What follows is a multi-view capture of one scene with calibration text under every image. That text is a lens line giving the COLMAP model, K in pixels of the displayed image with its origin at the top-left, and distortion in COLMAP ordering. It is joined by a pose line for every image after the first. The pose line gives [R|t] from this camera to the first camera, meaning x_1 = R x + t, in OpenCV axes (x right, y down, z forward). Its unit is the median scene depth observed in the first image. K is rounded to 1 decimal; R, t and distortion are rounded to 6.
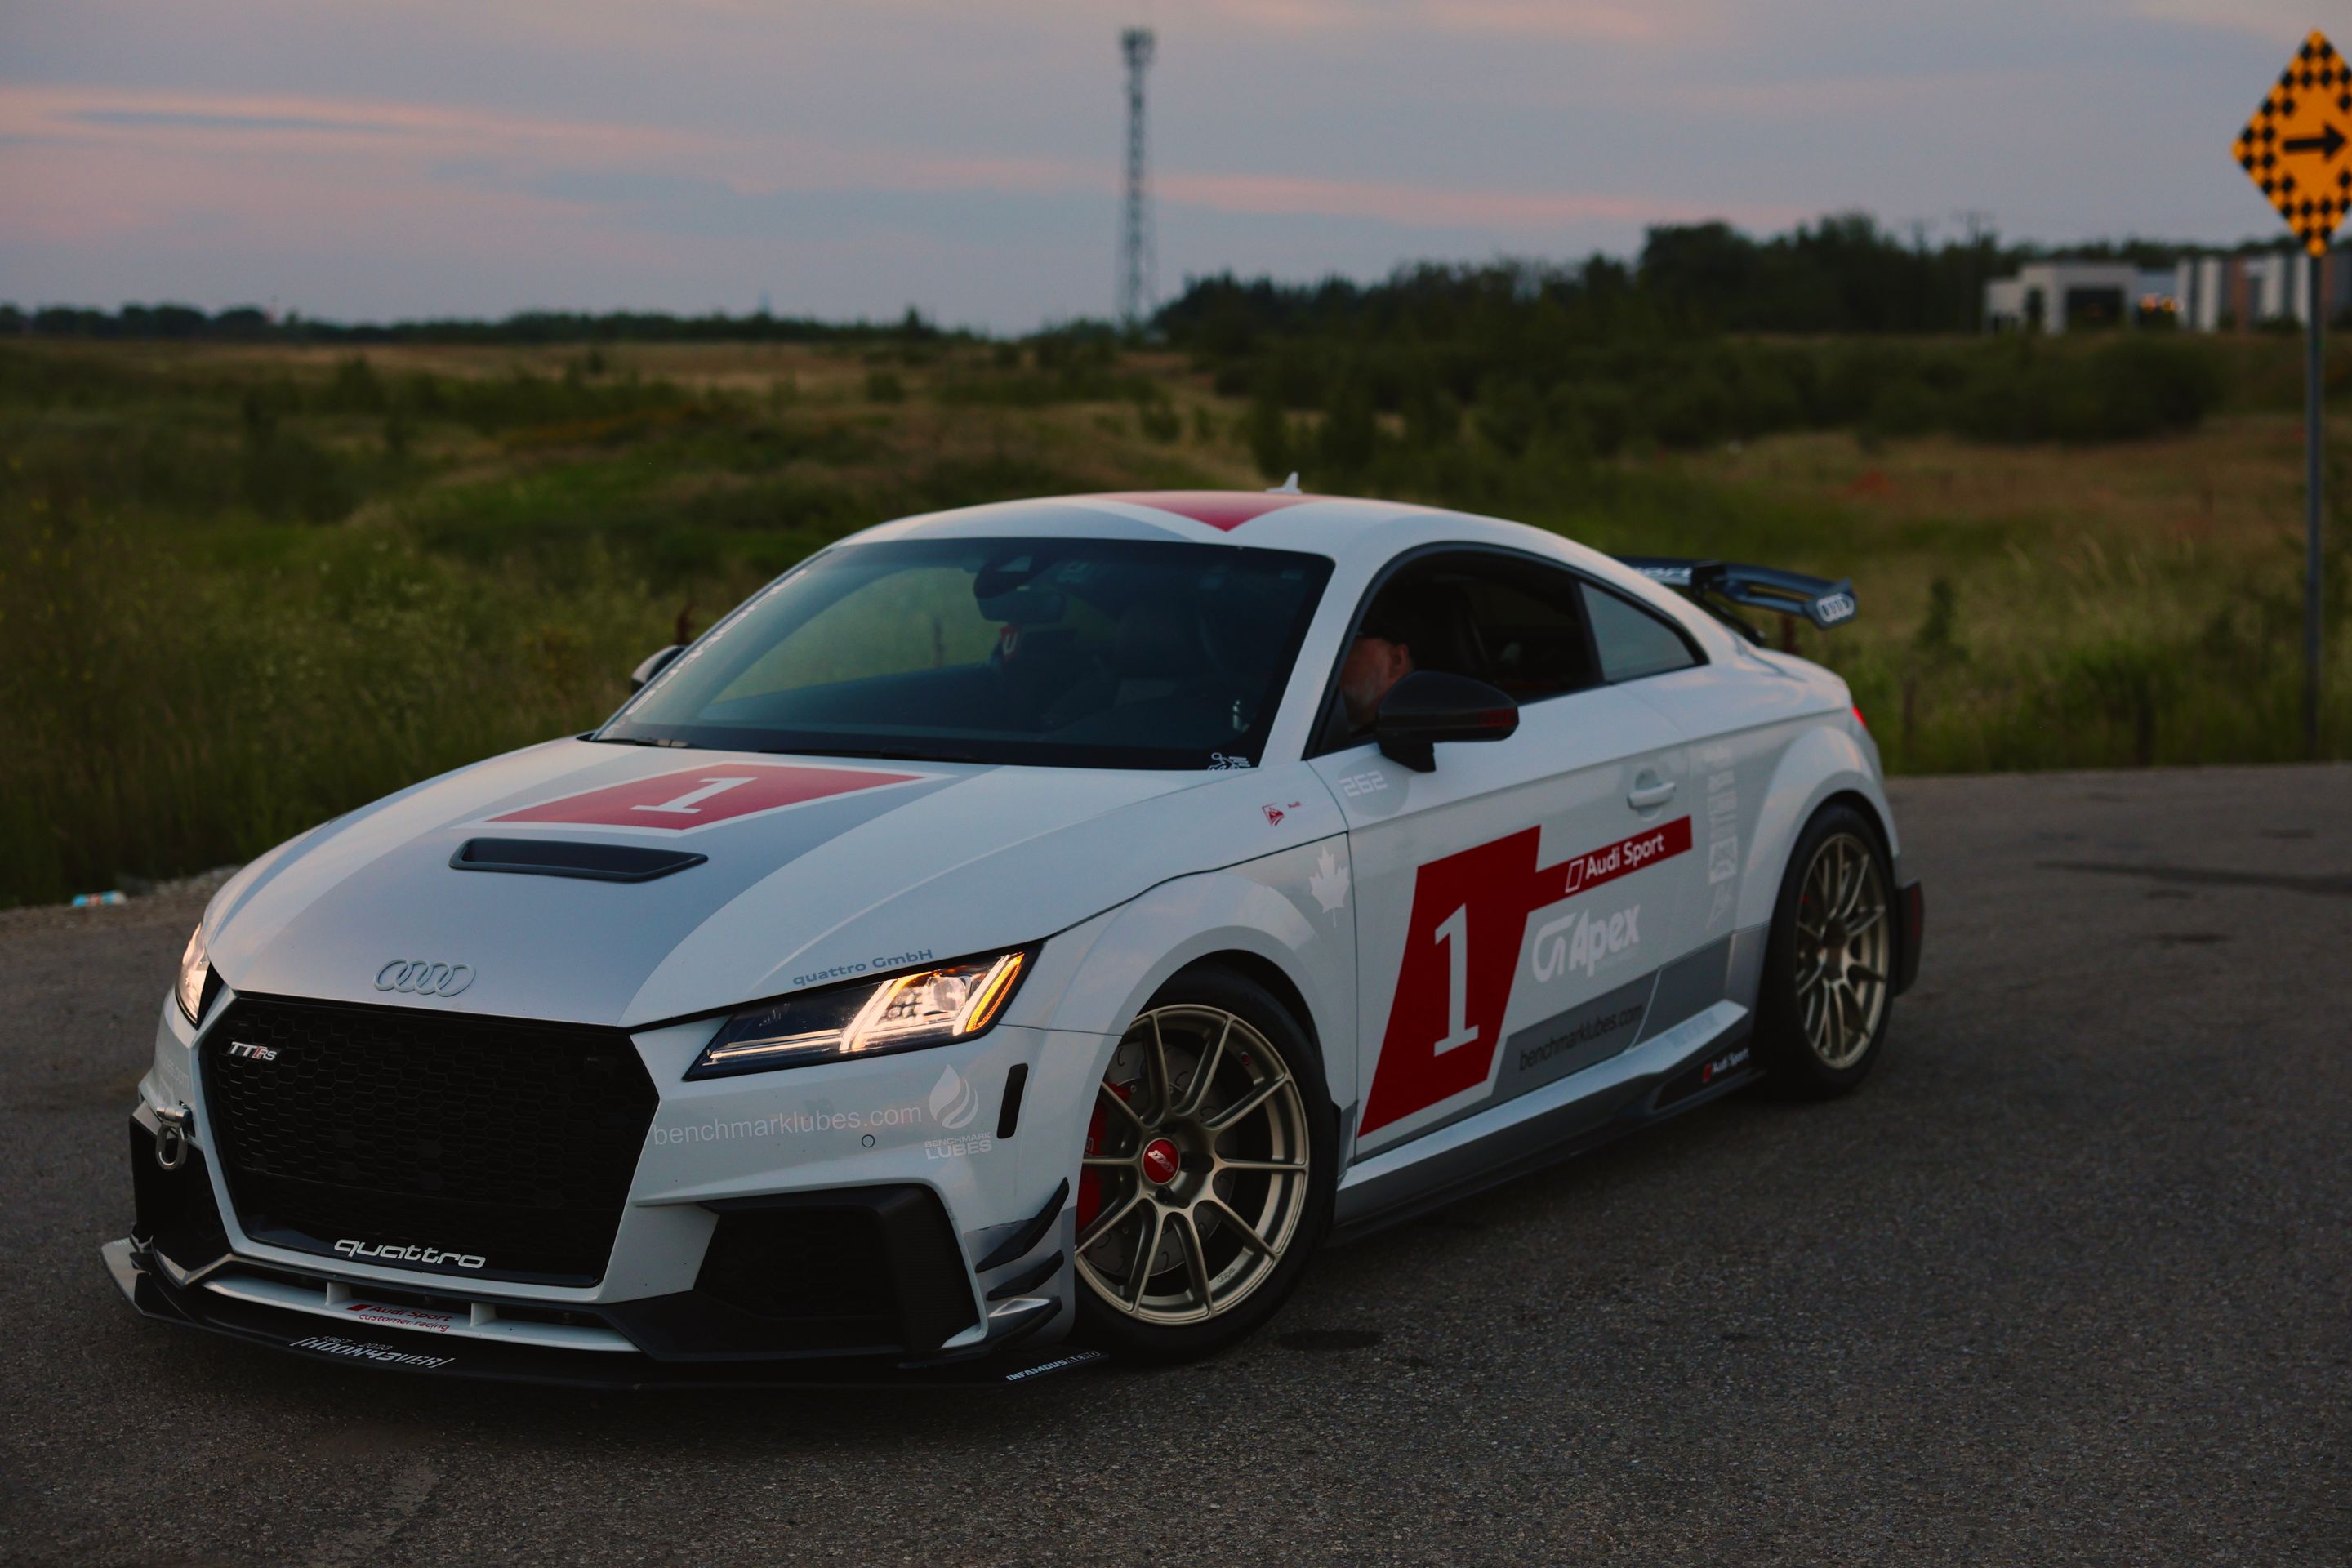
lens RADIAL K [[3680.5, 0, 1179.3], [0, 3680.5, 781.8], [0, 0, 1]] dist [0.114279, 0.035630]
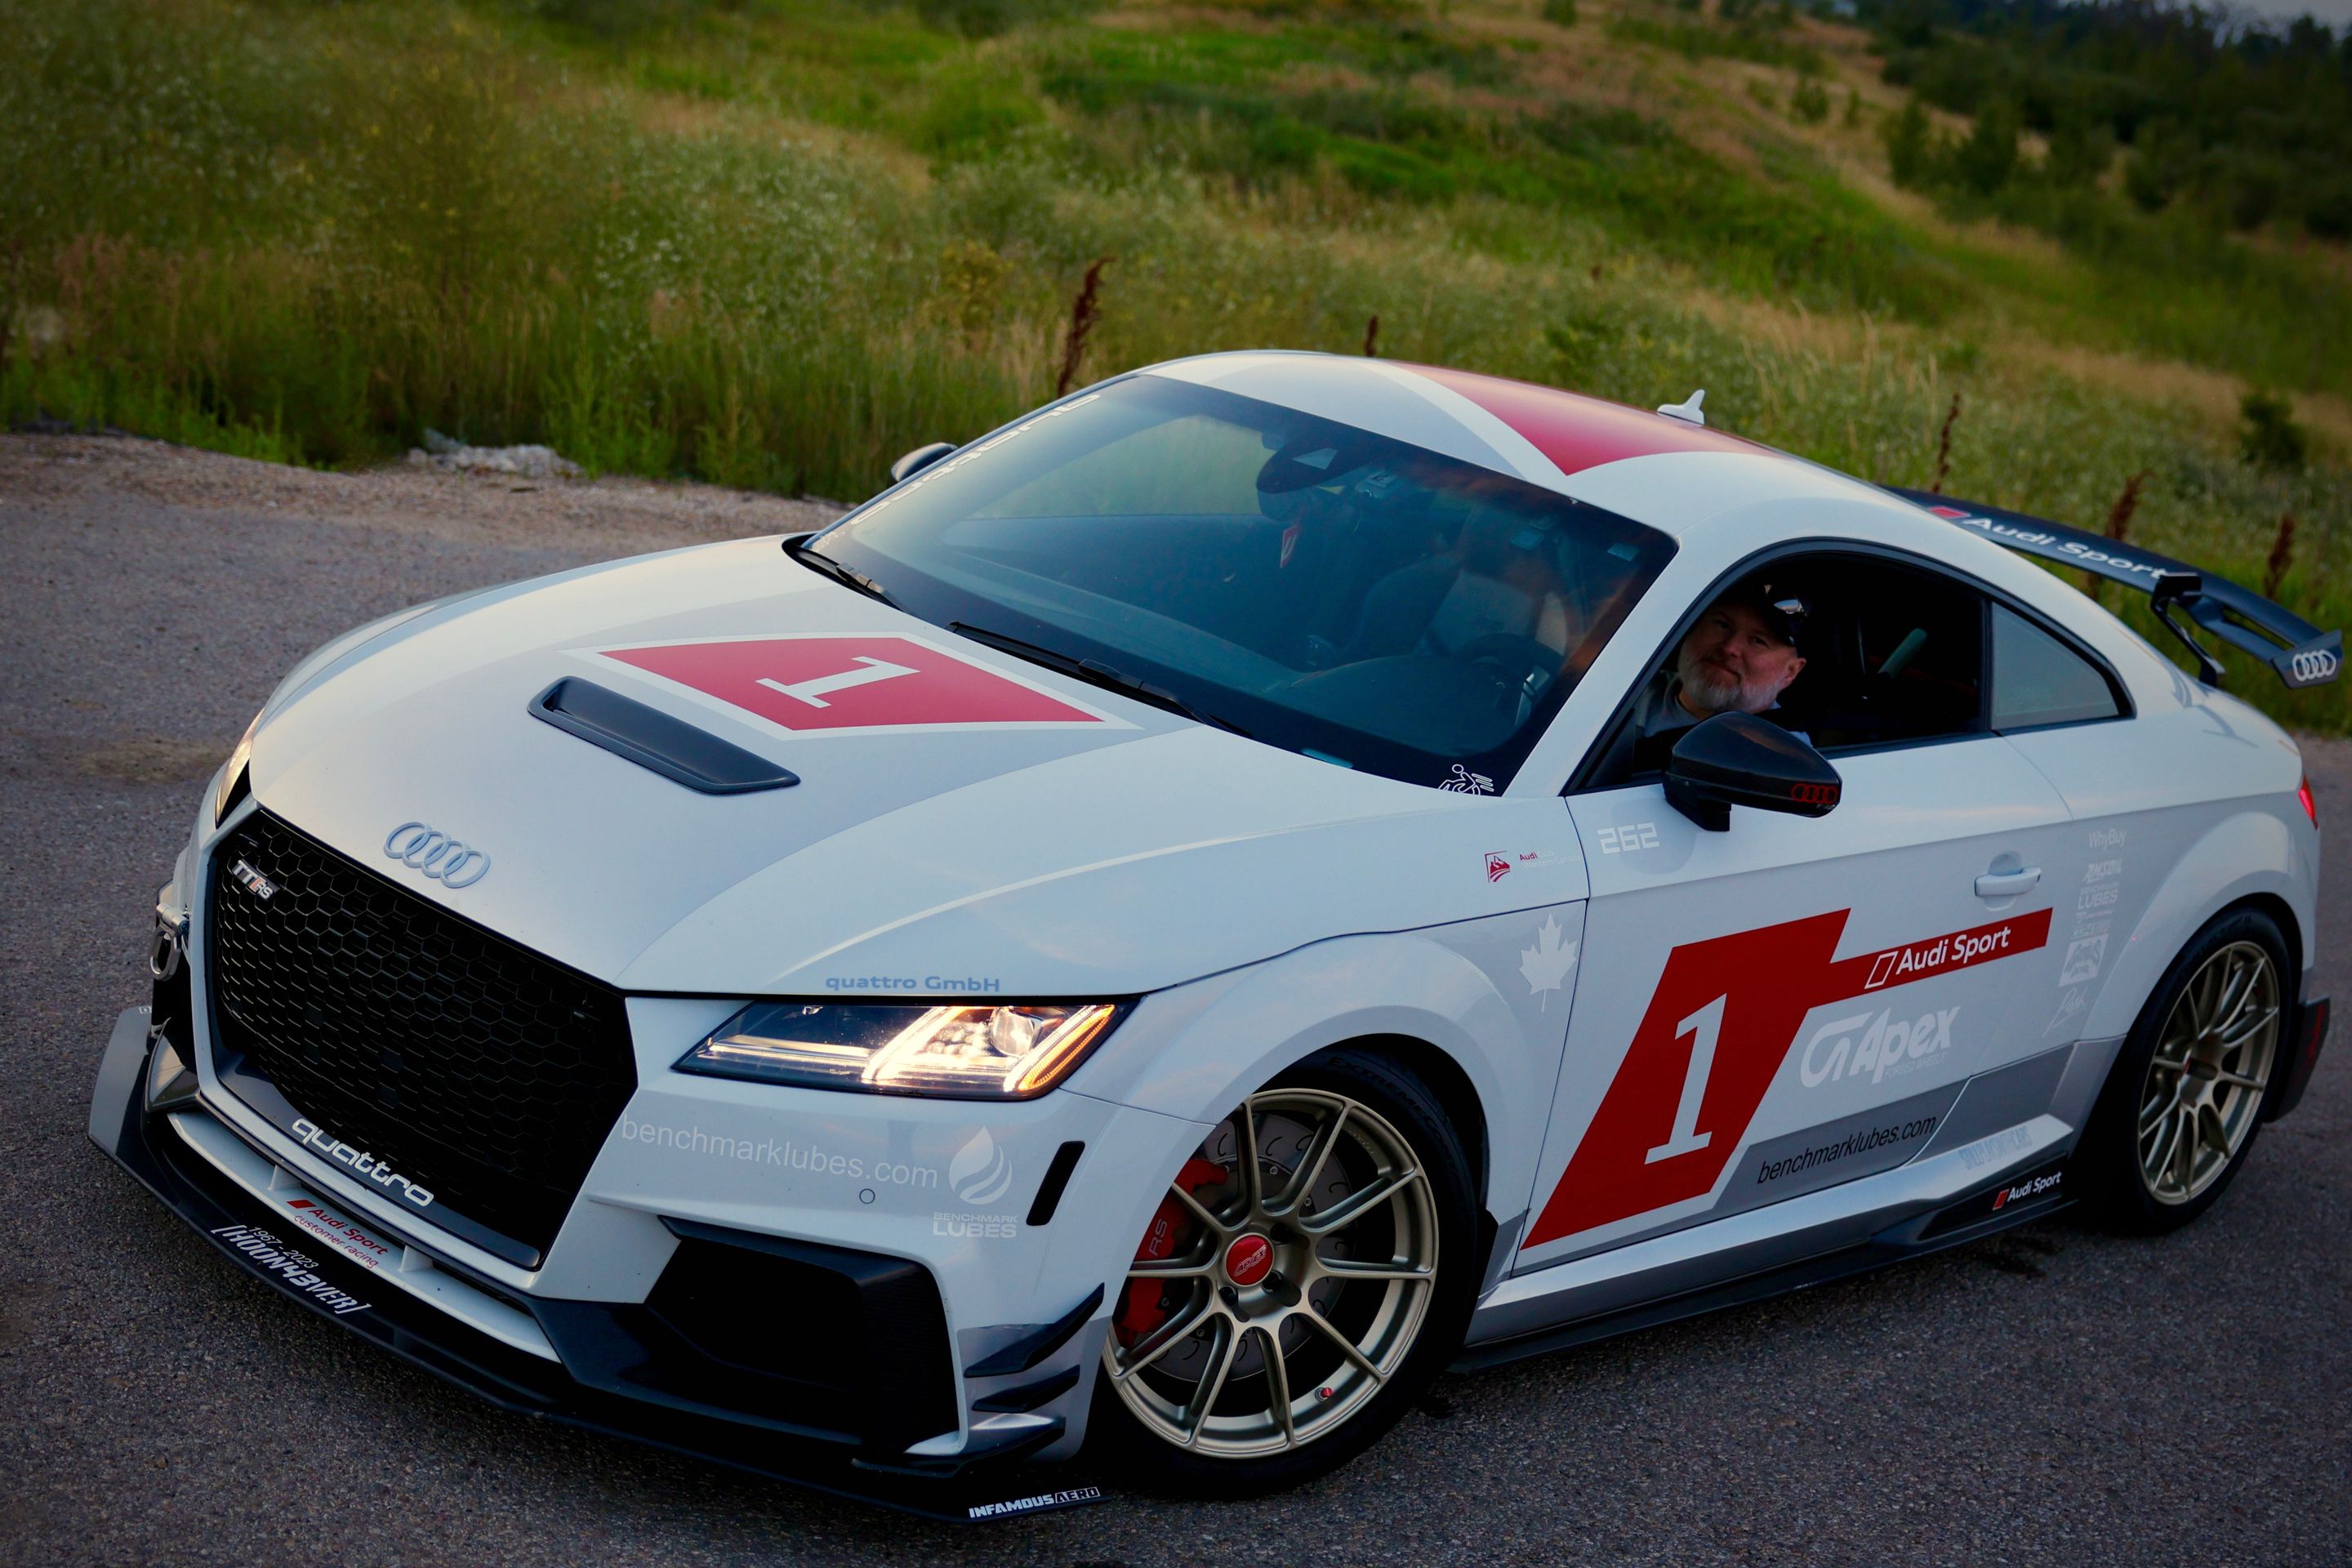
lens RADIAL K [[3535.0, 0, 1183.7], [0, 3535.0, 788.8], [0, 0, 1]] dist [0.019963, 0.044727]
pose [[0.963579, 0.231225, -0.134351, 0.056627], [-0.214524, 0.968306, 0.127917, -0.088048], [0.159670, -0.094437, 0.982643, 0.203959]]
